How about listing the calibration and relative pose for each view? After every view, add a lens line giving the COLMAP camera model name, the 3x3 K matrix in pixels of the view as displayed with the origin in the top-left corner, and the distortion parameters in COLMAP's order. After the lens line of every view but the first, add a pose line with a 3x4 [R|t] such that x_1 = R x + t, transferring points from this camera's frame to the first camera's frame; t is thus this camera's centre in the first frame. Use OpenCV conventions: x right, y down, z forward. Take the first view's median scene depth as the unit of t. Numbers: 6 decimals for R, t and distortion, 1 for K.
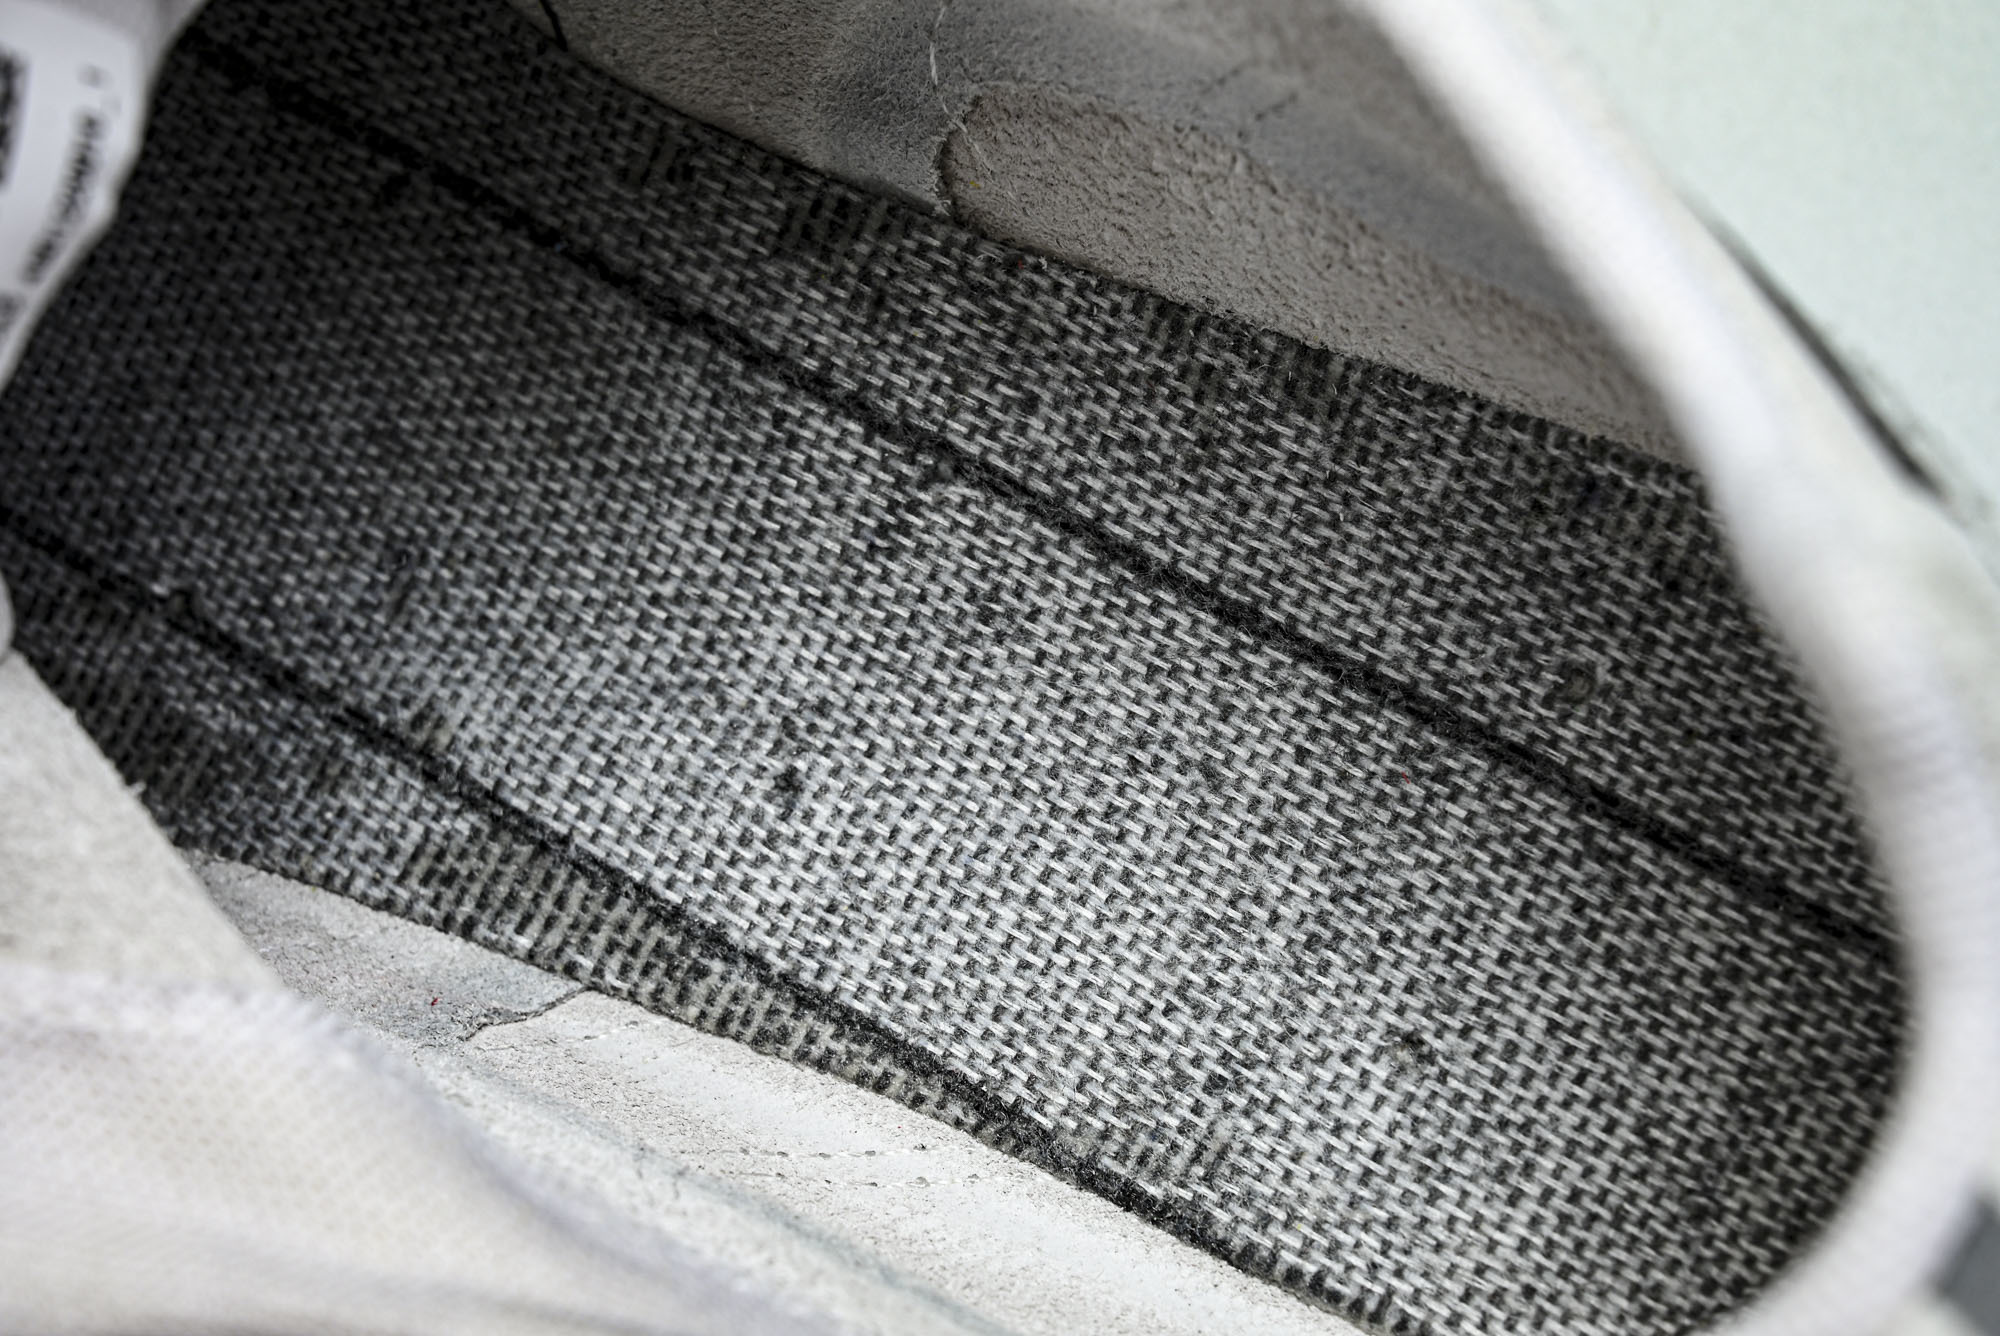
lens RADIAL K [[4094.2, 0, 1020.7], [0, 4094.2, 696.5], [0, 0, 1]] dist [-0.007921, 0.058883]
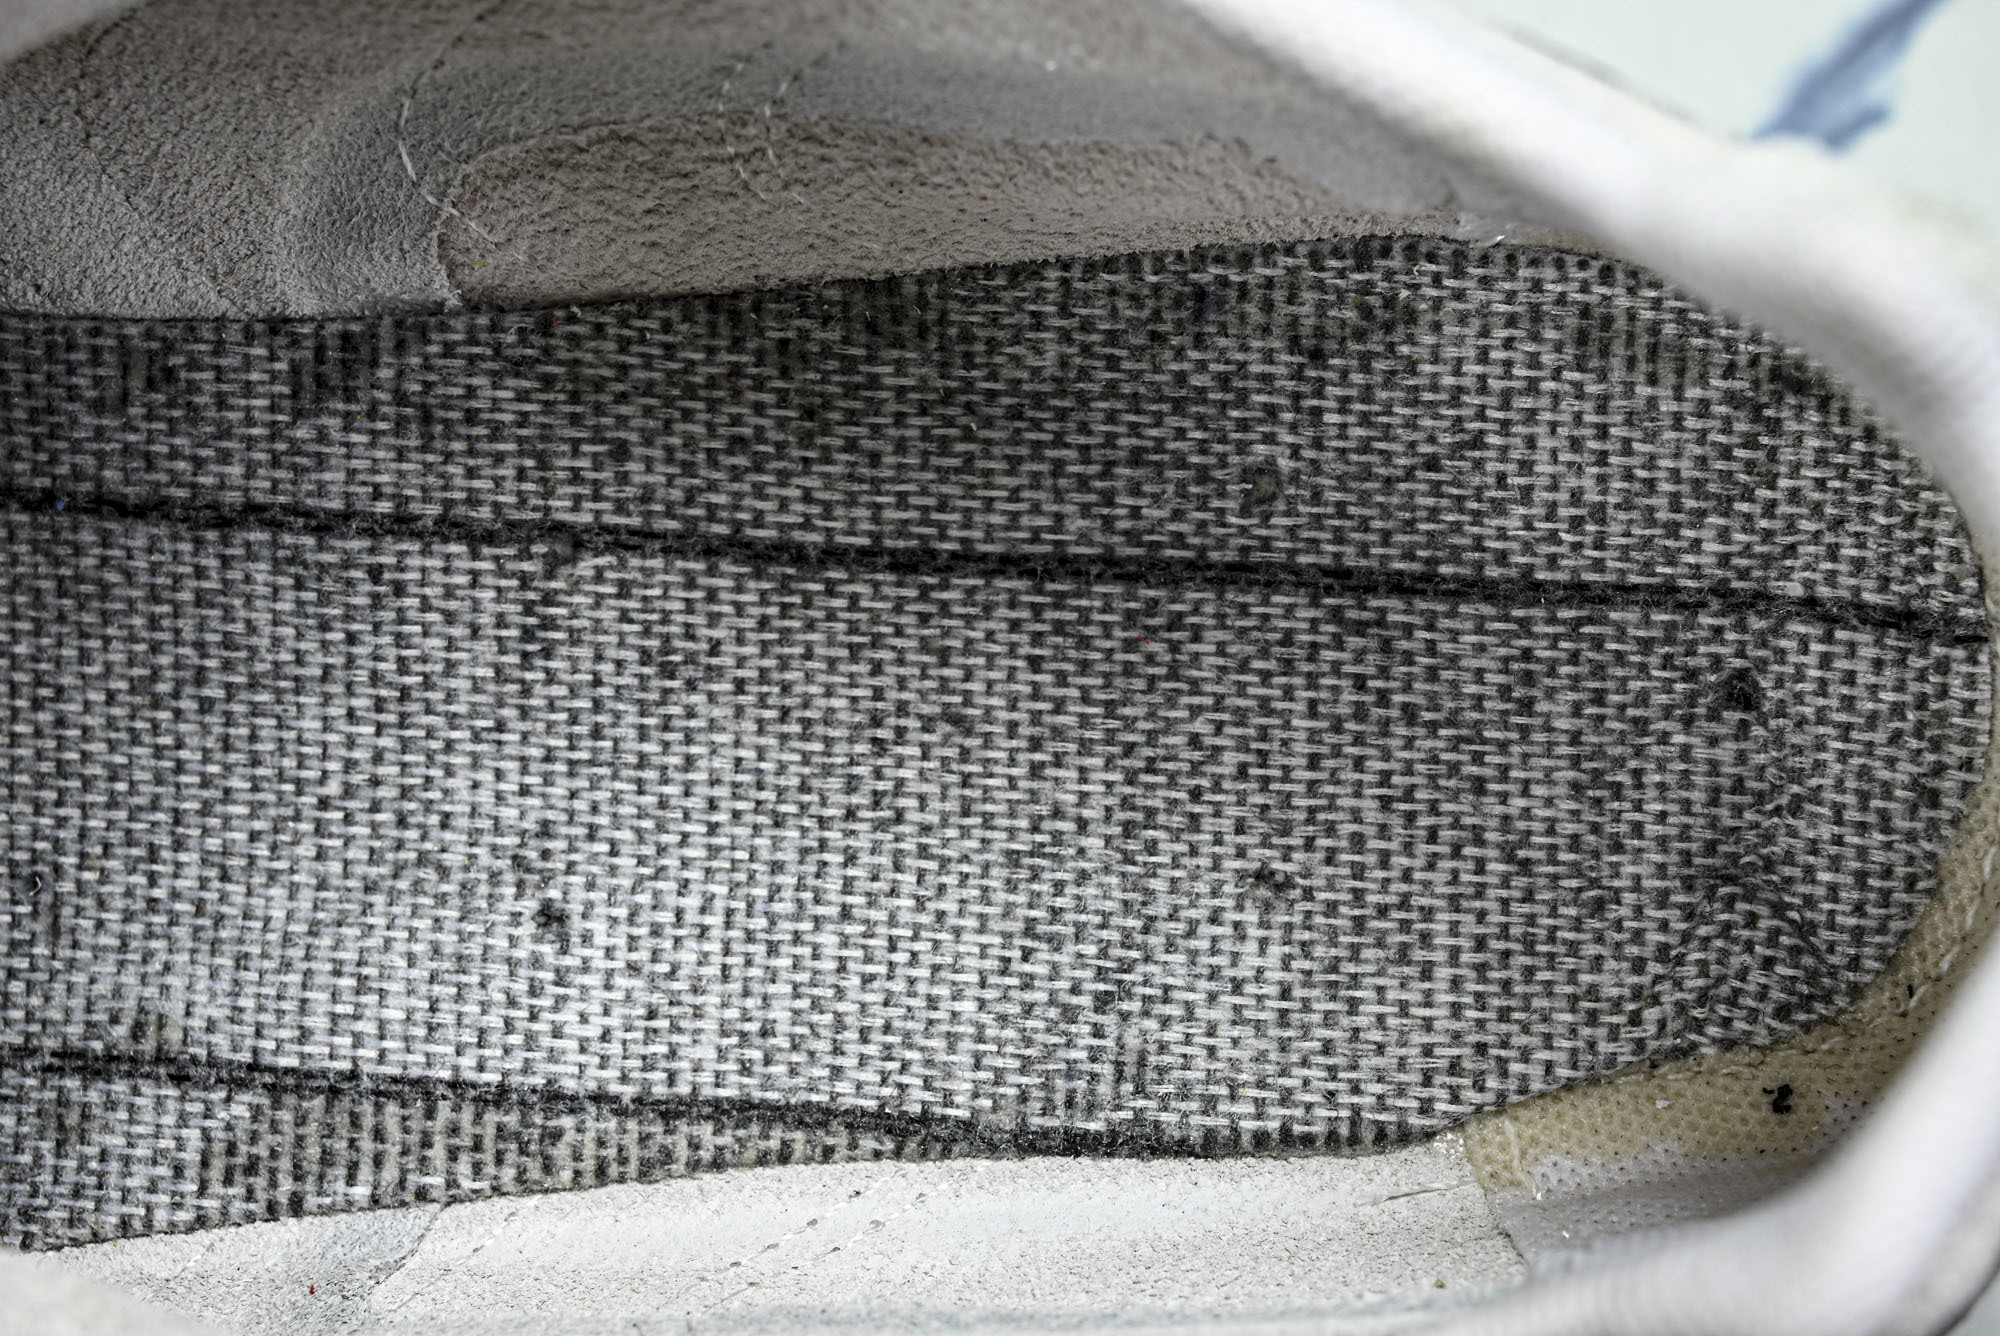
lens RADIAL K [[4094.2, 0, 1020.7], [0, 4094.2, 696.5], [0, 0, 1]] dist [-0.007921, 0.058883]
pose [[0.871606, -0.417542, 0.256832, -0.188302], [0.409806, 0.908143, 0.085651, -0.063412], [-0.269003, 0.030597, 0.962653, 0.050781]]
